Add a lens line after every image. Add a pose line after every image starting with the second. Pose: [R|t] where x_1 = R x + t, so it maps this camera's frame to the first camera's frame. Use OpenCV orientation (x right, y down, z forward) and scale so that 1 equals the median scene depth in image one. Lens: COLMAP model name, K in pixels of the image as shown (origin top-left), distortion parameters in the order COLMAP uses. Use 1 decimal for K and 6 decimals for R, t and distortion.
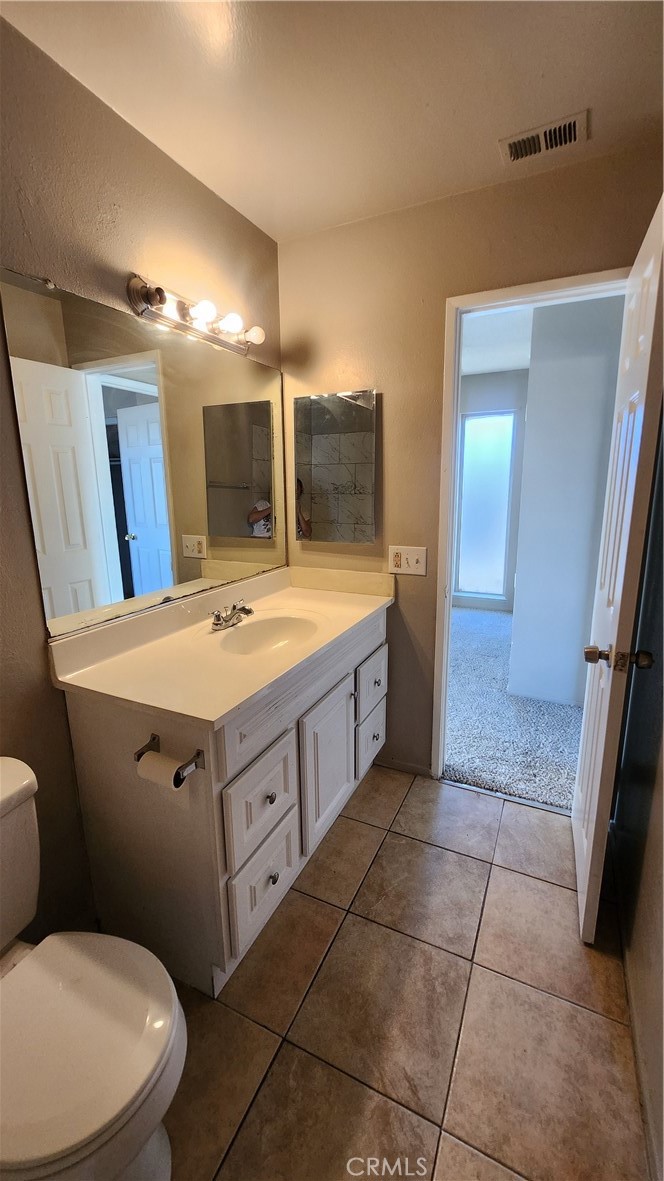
lens RADIAL K [[470.0, 0, 335.9], [0, 470.0, 584.6], [0, 0, 1]] dist [-0.005831, 0.000678]
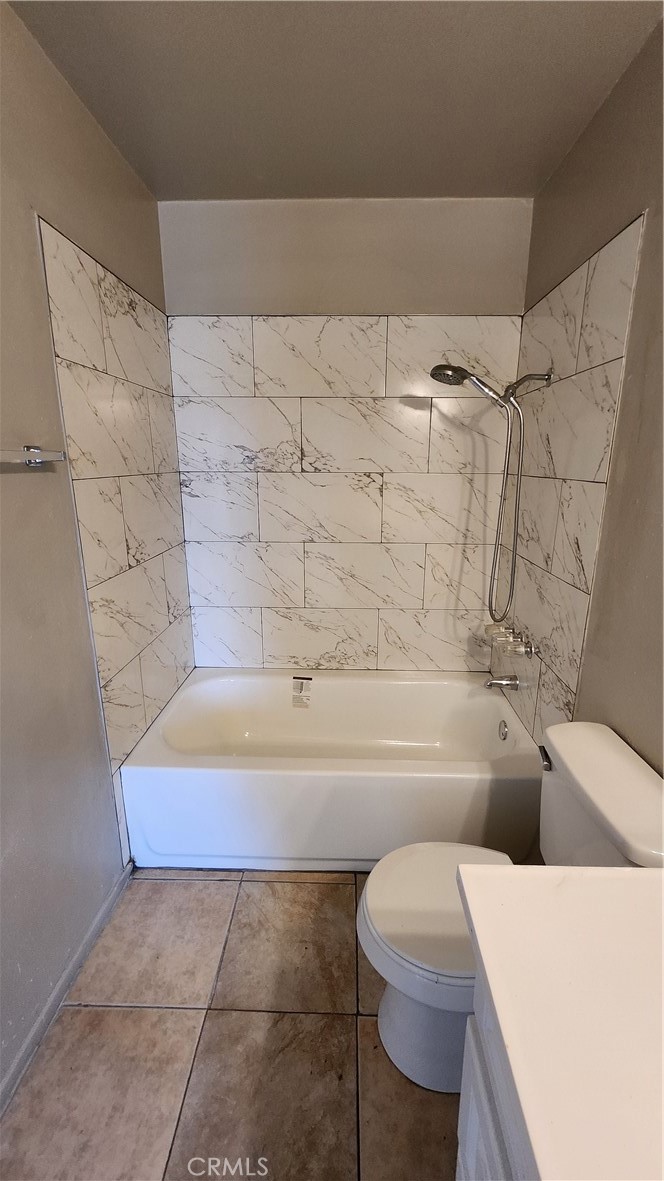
lens RADIAL K [[470.0, 0, 336.4], [0, 470.0, 580.7], [0, 0, 1]] dist [-0.005831, 0.000678]
pose [[-0.913659, 0.107474, -0.392015, 0.074947], [-0.081593, 0.896293, 0.435892, -0.231624], [0.398207, 0.430242, -0.810137, 0.917225]]
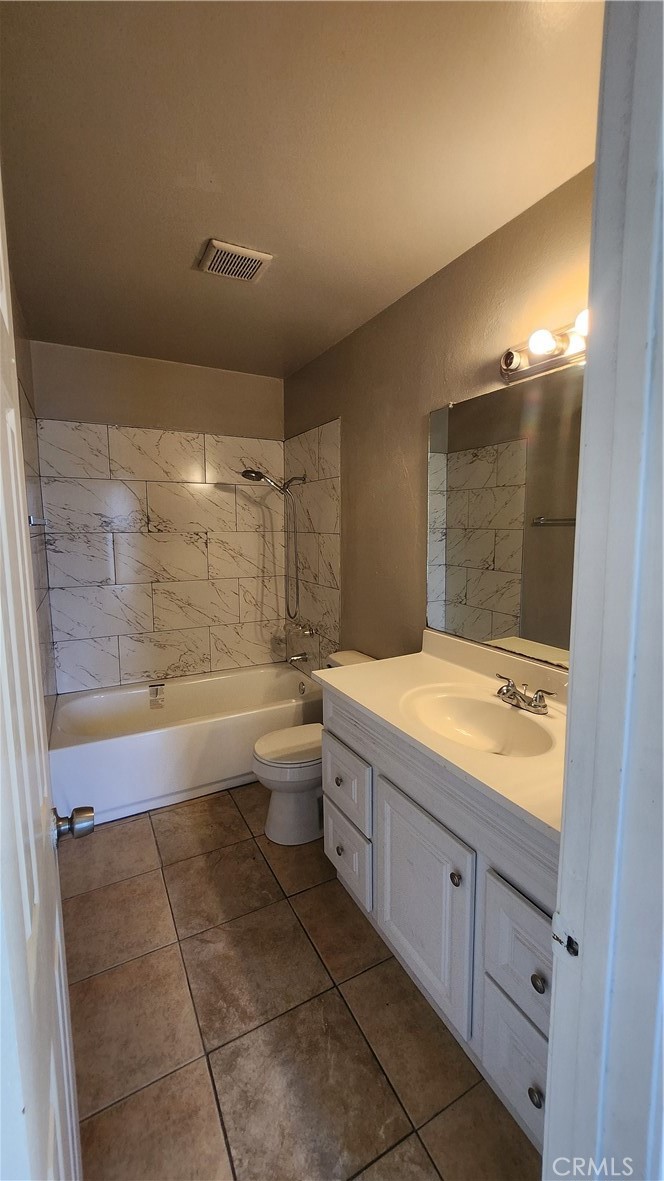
lens RADIAL K [[470.0, 0, 336.1], [0, 470.0, 588.0], [0, 0, 1]] dist [-0.005831, 0.000678]
pose [[-0.592920, 0.118676, -0.796468, 0.725173], [-0.166206, 0.949748, 0.265245, -0.335031], [0.787922, 0.289647, -0.543400, 1.363799]]
